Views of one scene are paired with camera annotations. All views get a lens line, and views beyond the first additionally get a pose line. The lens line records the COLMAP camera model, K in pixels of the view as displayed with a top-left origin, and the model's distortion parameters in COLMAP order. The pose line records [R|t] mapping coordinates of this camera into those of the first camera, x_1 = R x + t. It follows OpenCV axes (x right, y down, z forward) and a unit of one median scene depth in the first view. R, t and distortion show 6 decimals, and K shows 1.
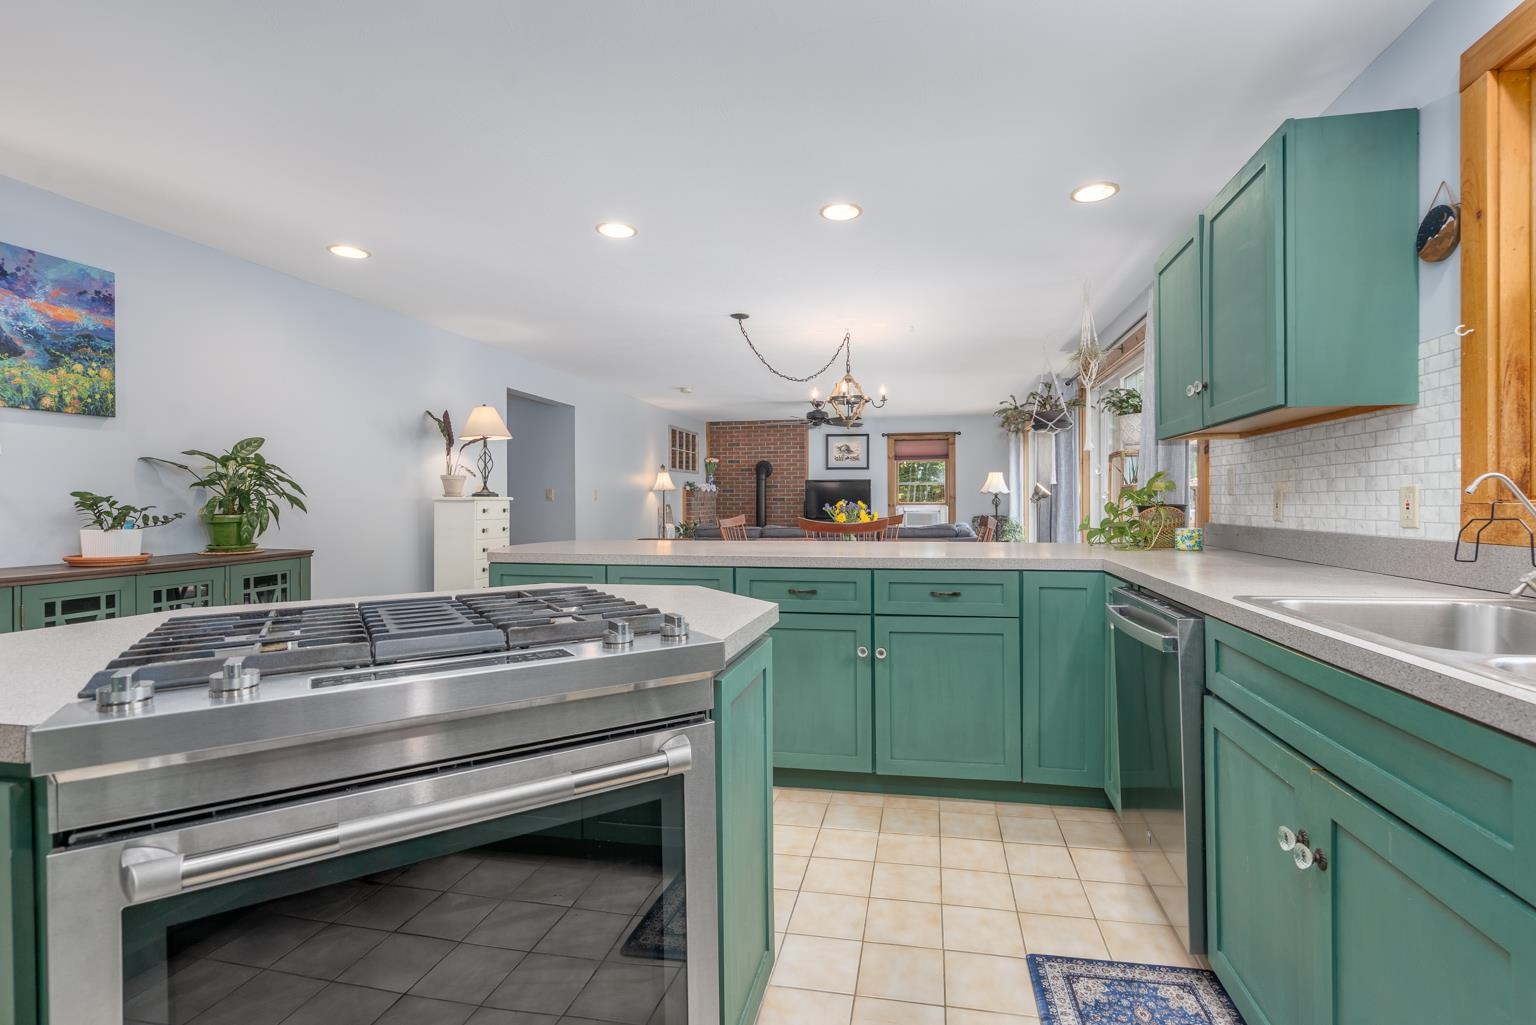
lens RADIAL K [[697.8, 0, 775.3], [0, 697.8, 508.2], [0, 0, 1]] dist [-0.001866, 0.000152]
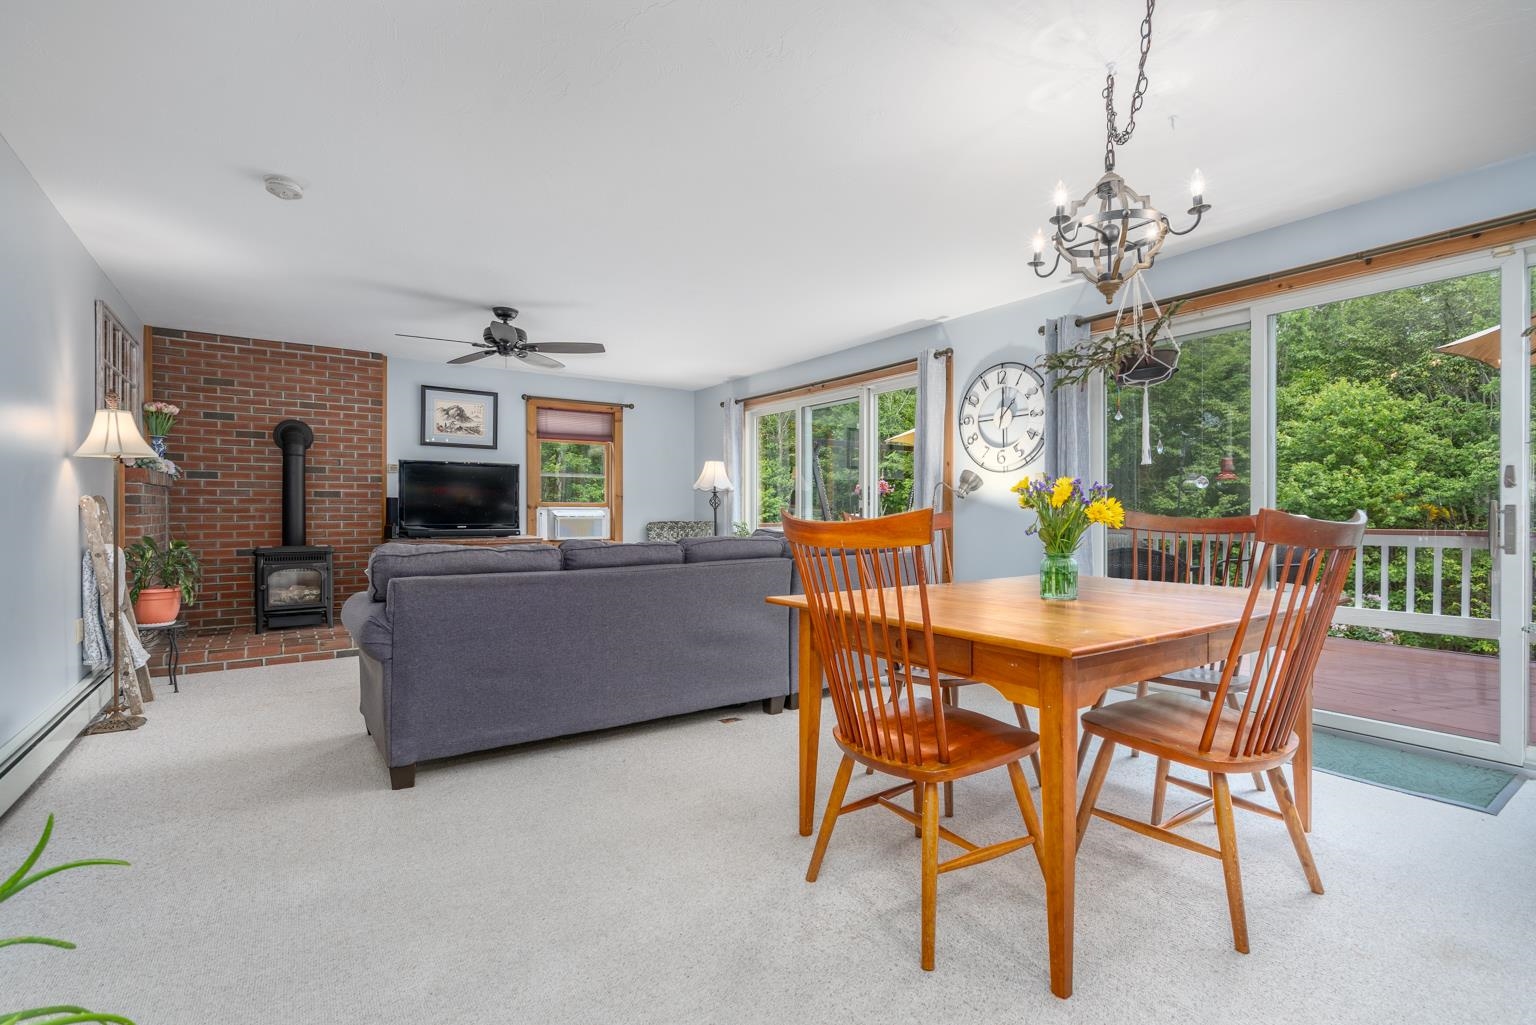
lens RADIAL K [[697.8, 0, 766.5], [0, 697.8, 513.9], [0, 0, 1]] dist [-0.001866, 0.000152]
pose [[0.683042, -0.000155, 0.730379, -0.158435], [0.003714, 0.999988, -0.003262, 0.005527], [-0.730370, 0.004941, 0.683034, 0.390583]]
